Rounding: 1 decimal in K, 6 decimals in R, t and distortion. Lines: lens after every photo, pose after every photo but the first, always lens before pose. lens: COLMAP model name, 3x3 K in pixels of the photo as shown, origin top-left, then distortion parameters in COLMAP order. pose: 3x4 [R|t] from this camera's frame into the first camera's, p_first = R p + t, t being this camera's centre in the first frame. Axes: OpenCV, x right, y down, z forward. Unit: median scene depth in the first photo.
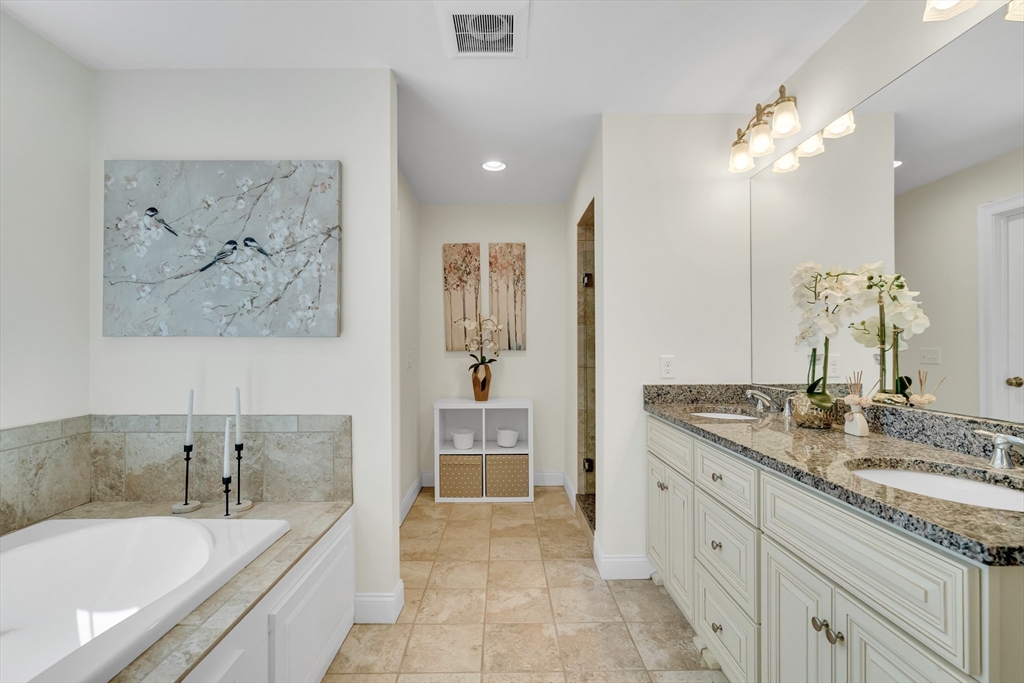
lens RADIAL K [[489.0, 0, 517.2], [0, 489.0, 344.2], [0, 0, 1]] dist [-0.002159, -0.000790]
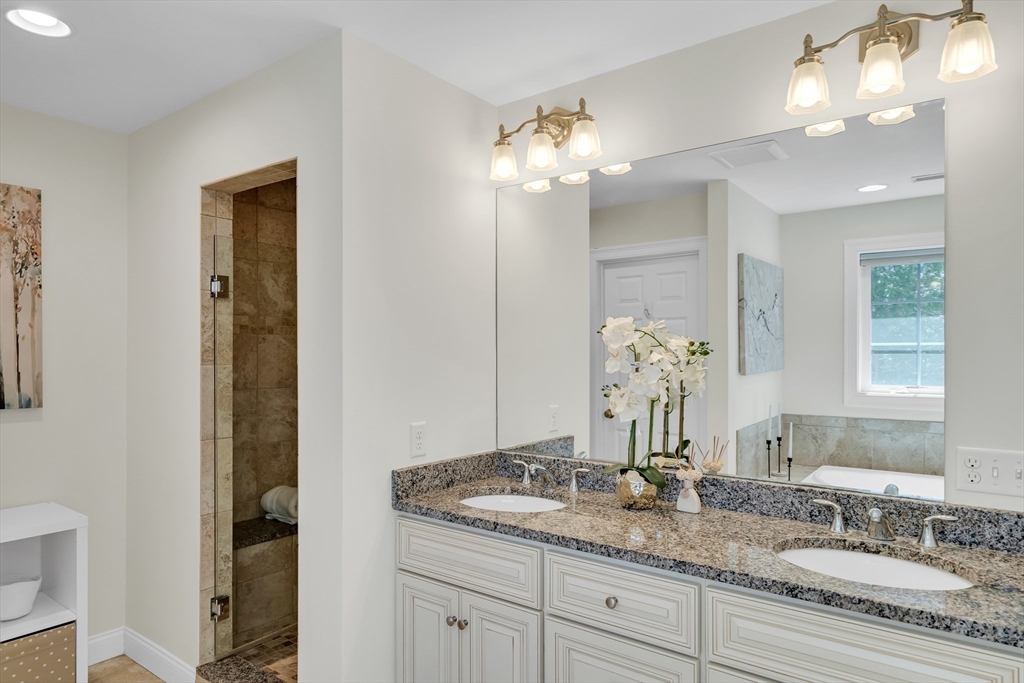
lens RADIAL K [[634.9, 0, 513.1], [0, 634.9, 347.1], [0, 0, 1]] dist [0.010449, -0.006285]
pose [[0.604930, 0.011269, 0.796199, -0.537382], [-0.012032, 0.999915, -0.005011, -0.132540], [-0.796188, -0.006549, 0.605014, 0.592334]]
